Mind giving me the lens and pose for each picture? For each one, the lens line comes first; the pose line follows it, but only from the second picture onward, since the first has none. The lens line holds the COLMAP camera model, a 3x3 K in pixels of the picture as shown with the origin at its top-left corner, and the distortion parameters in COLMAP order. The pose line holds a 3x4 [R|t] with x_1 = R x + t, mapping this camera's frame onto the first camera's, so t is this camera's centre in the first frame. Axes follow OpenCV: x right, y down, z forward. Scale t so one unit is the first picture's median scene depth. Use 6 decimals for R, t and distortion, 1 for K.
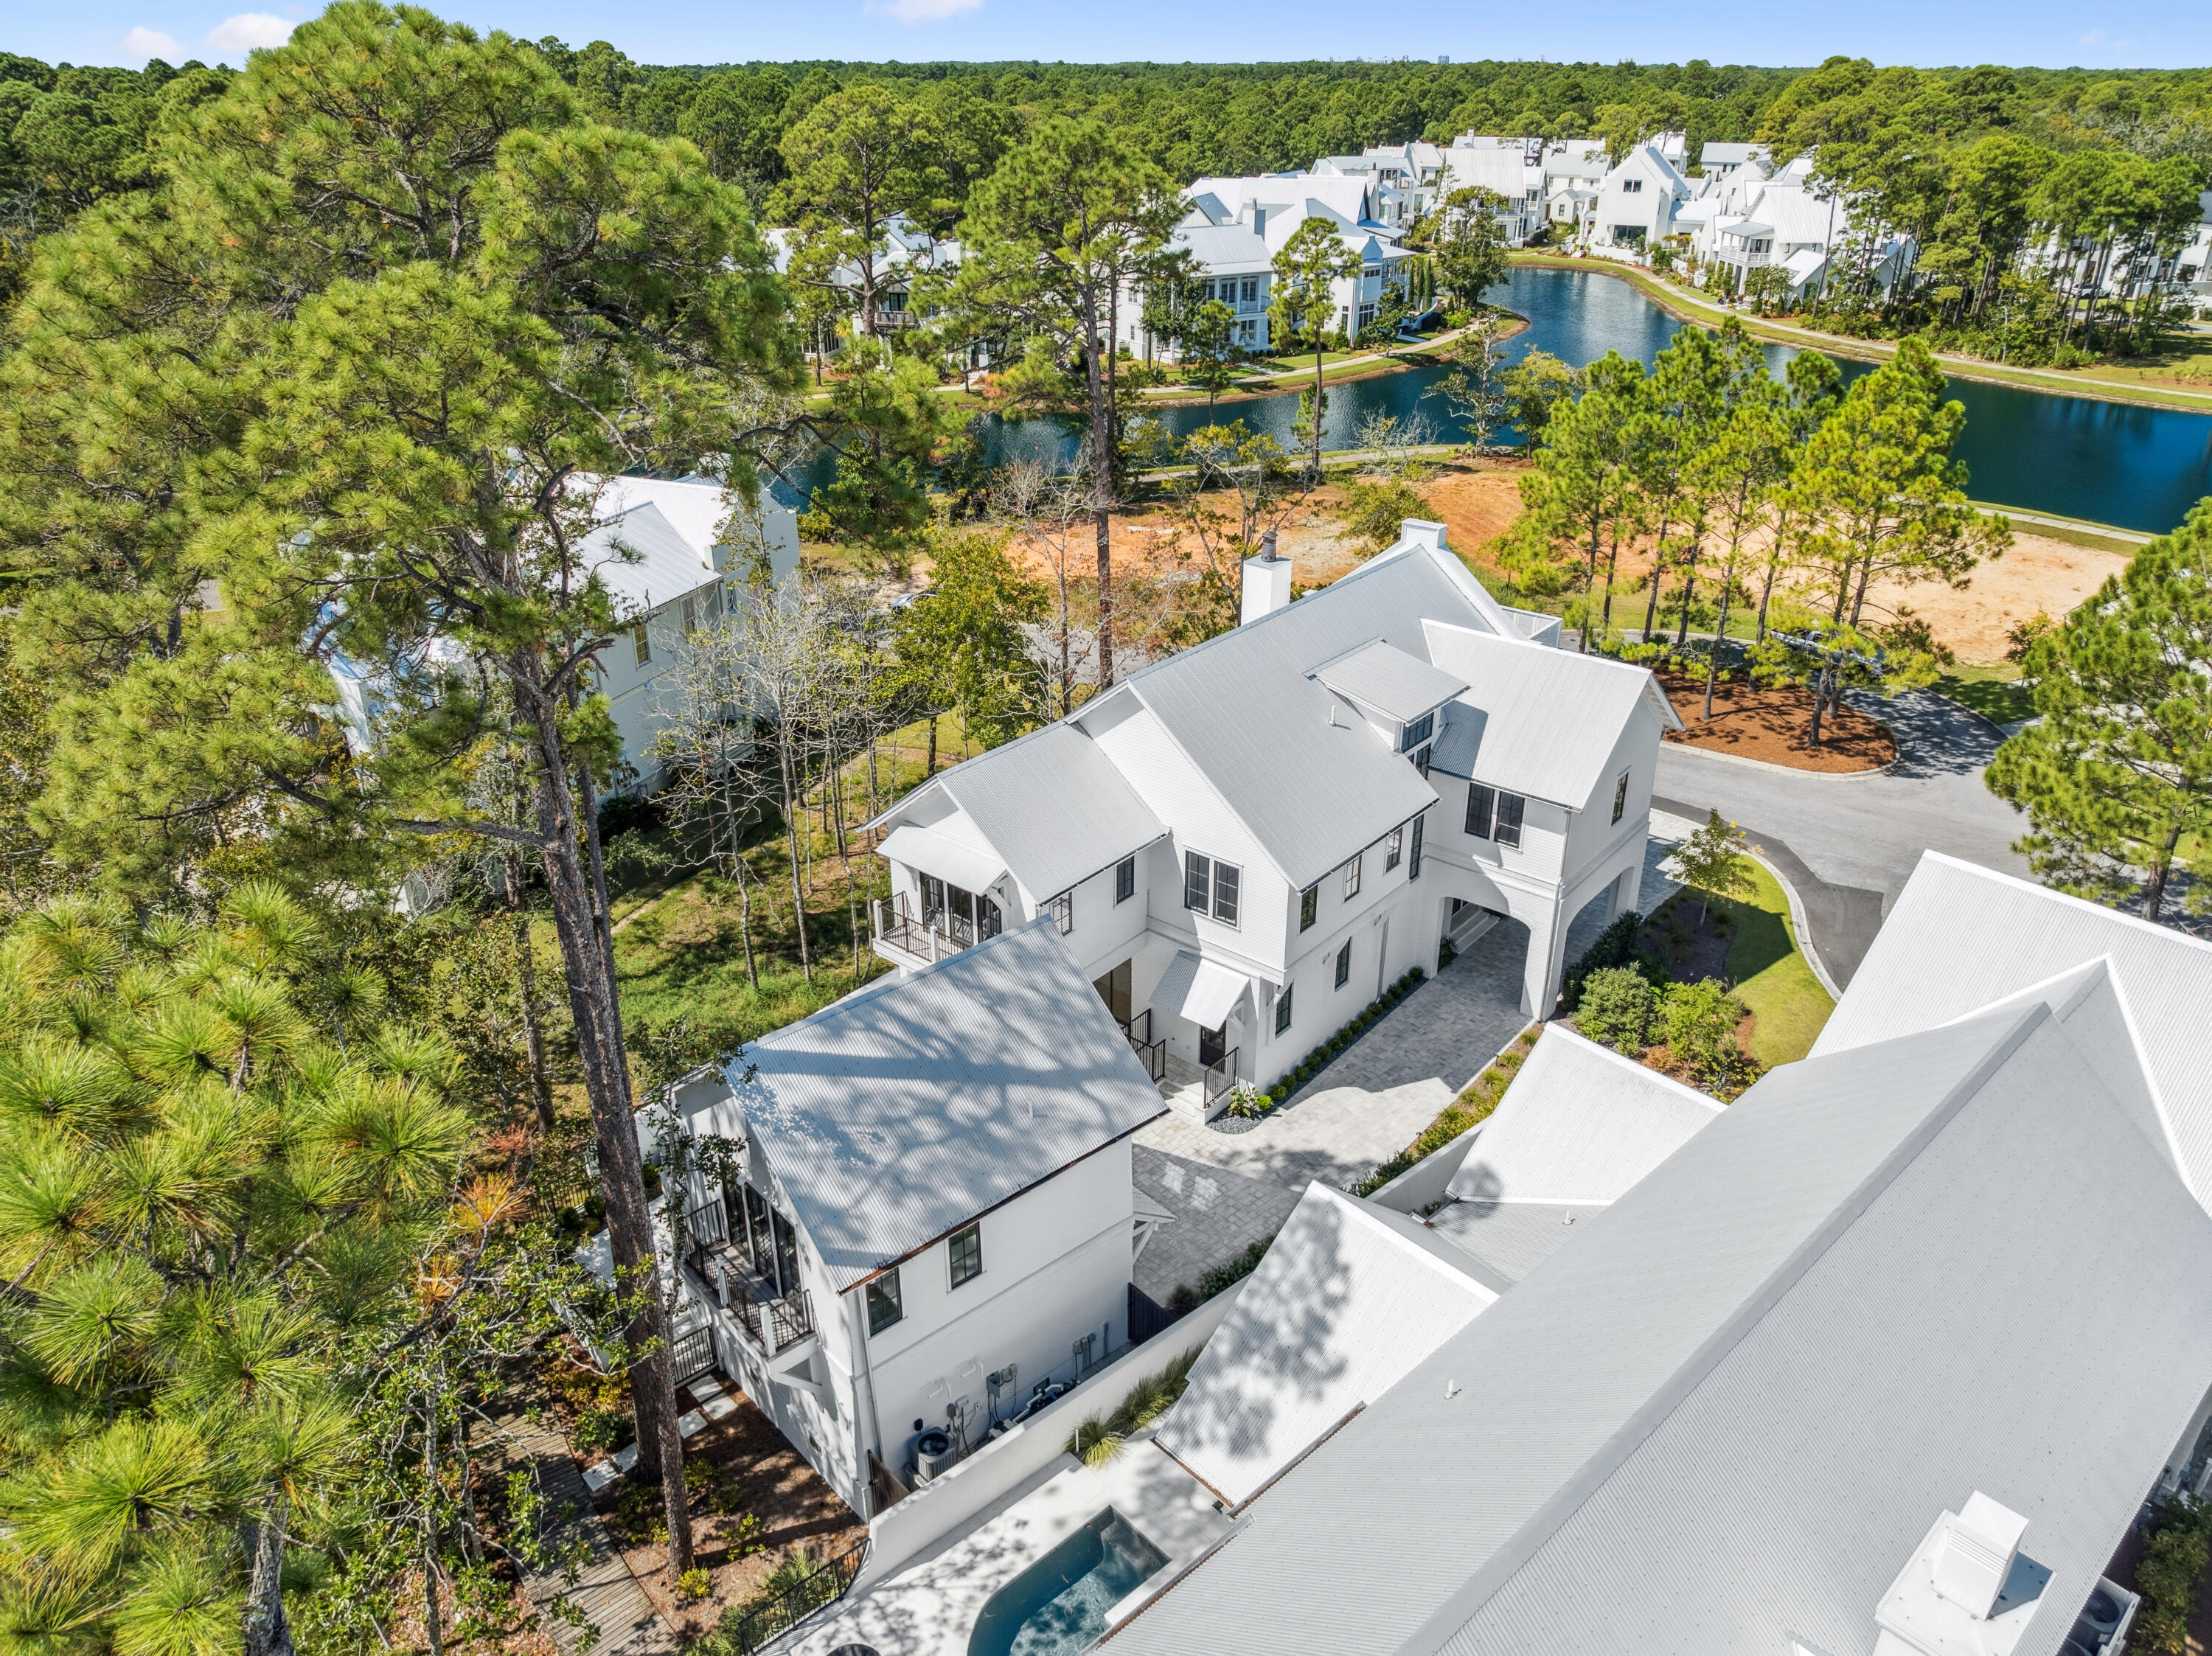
lens RADIAL K [[1584.9, 0, 1107.4], [0, 1584.9, 828.1], [0, 0, 1]] dist [-0.035359, 0.006362]
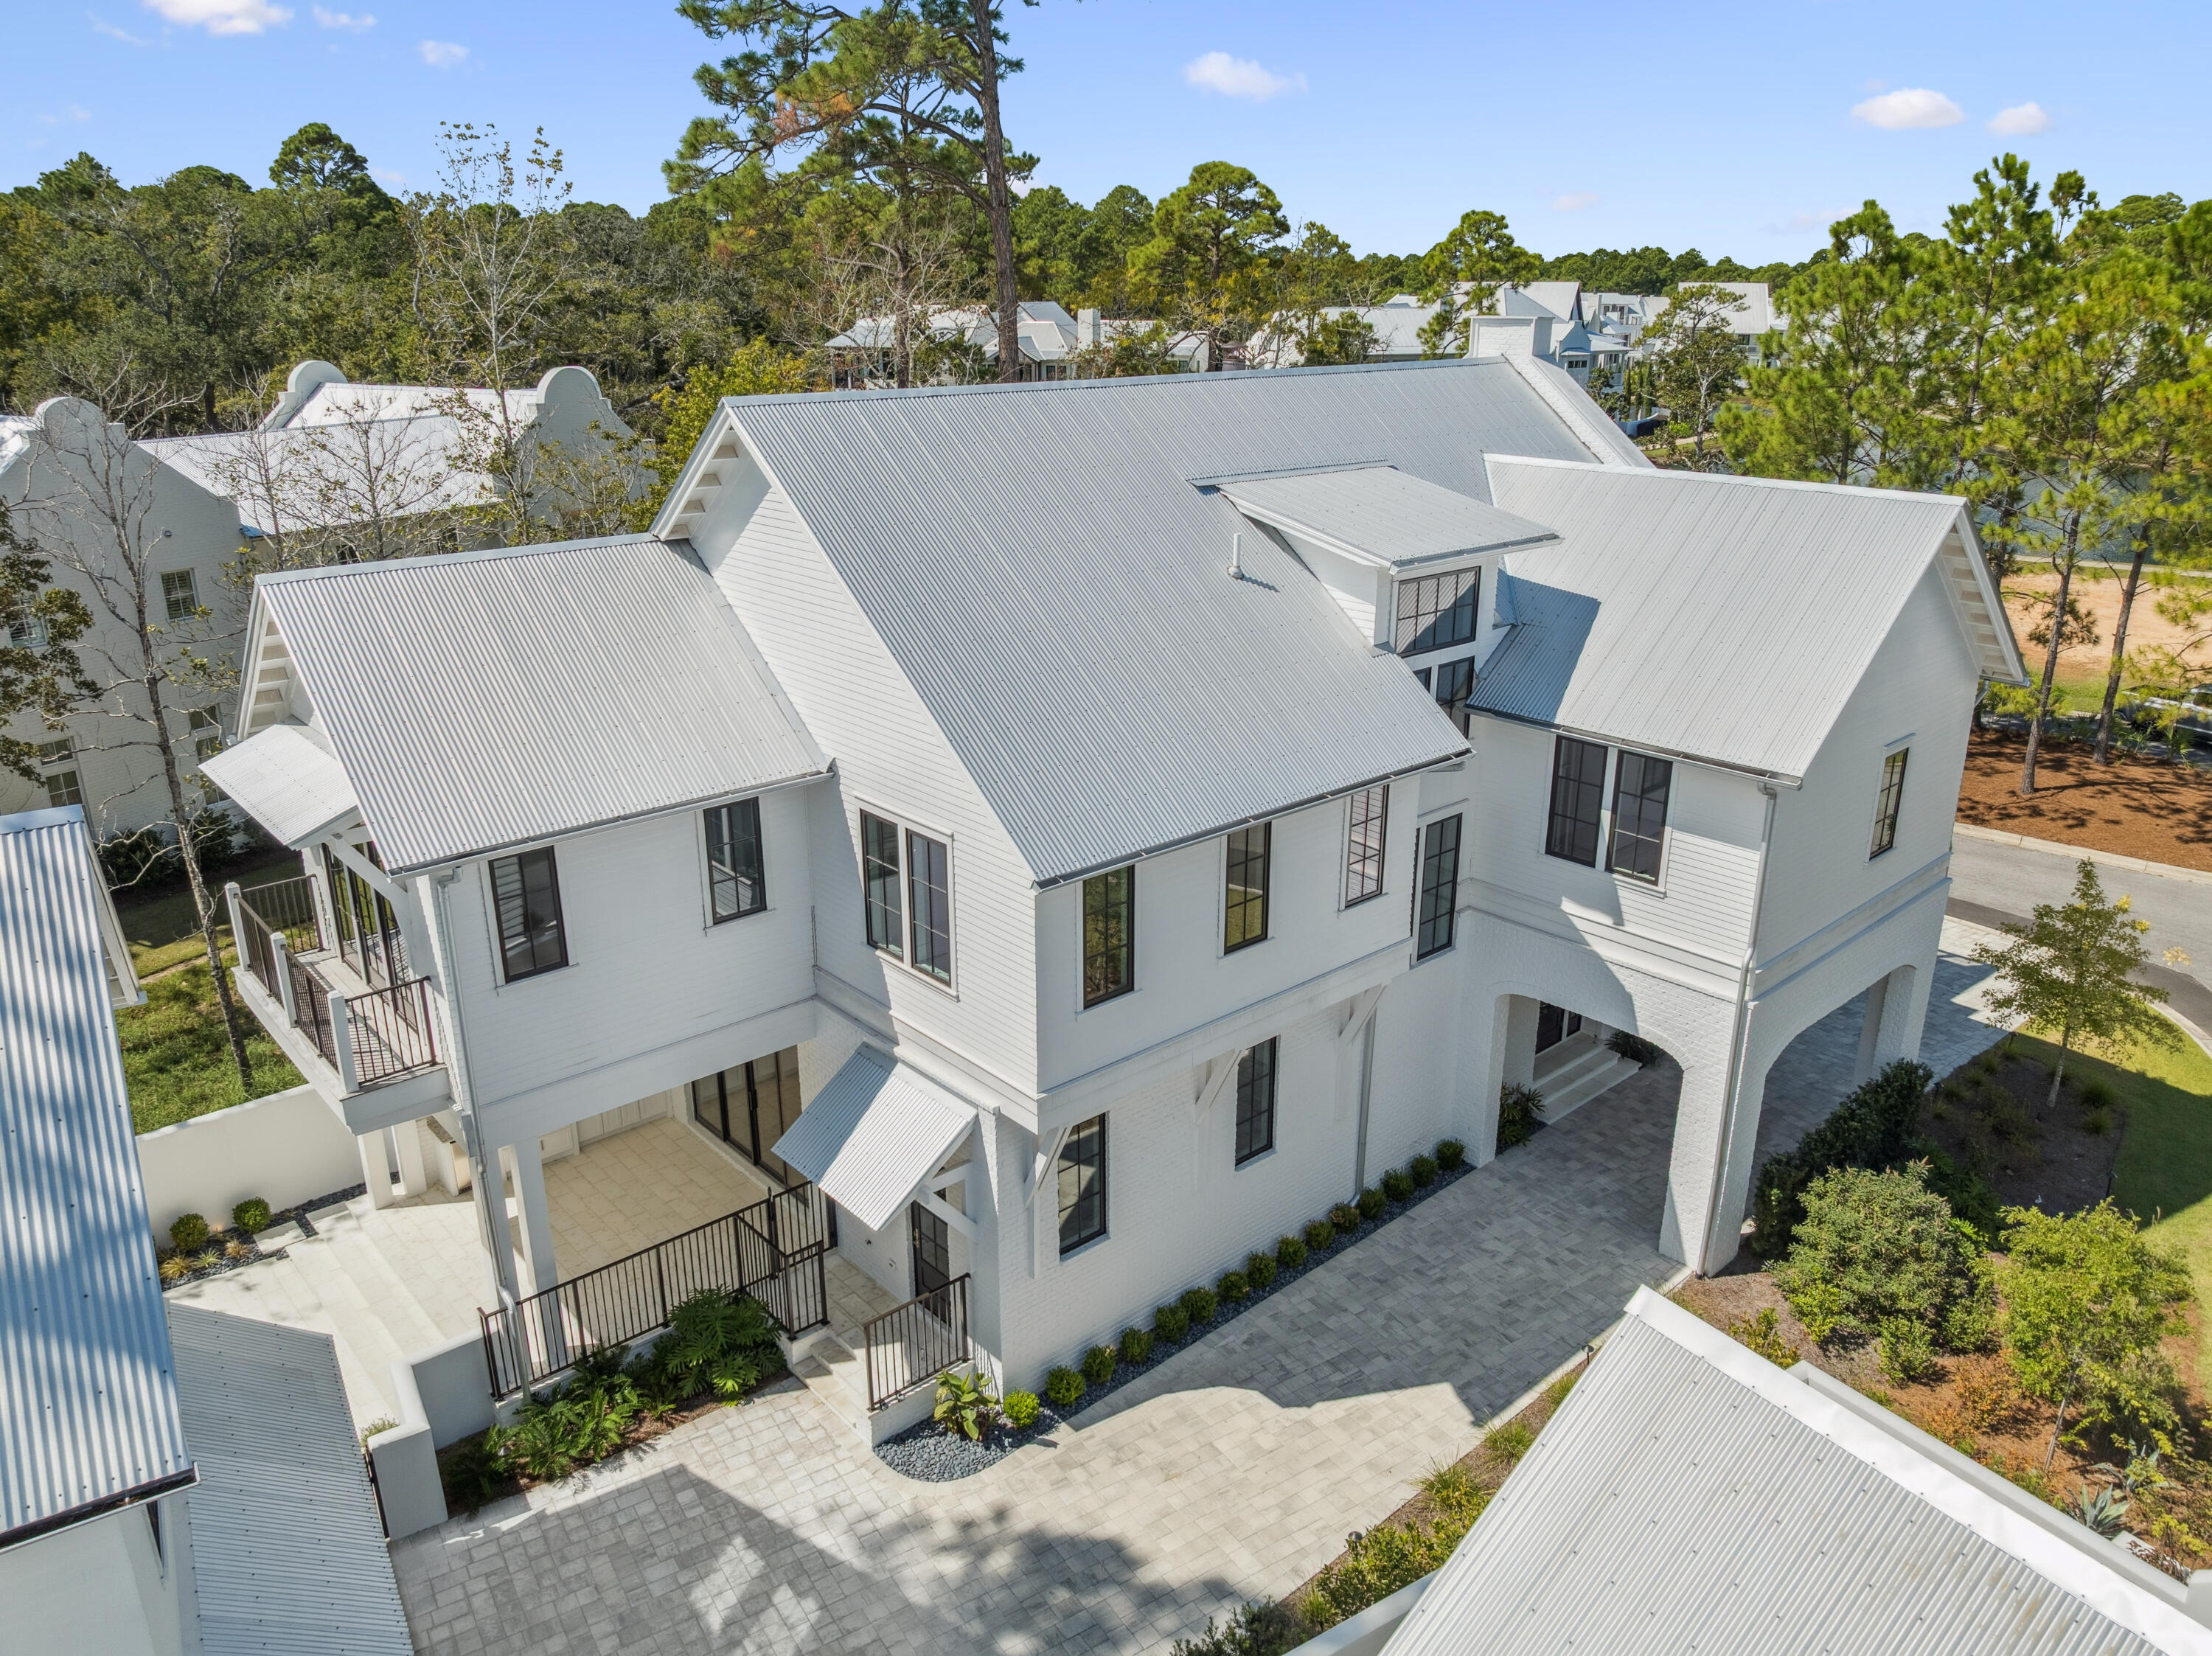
lens RADIAL K [[1584.9, 0, 1115.7], [0, 1584.9, 821.9], [0, 0, 1]] dist [-0.035359, 0.006362]
pose [[0.989392, 0.052427, -0.135480, 0.165536], [-0.069288, 0.989997, -0.122901, 0.061761], [0.127682, 0.130985, 0.983128, 0.527328]]
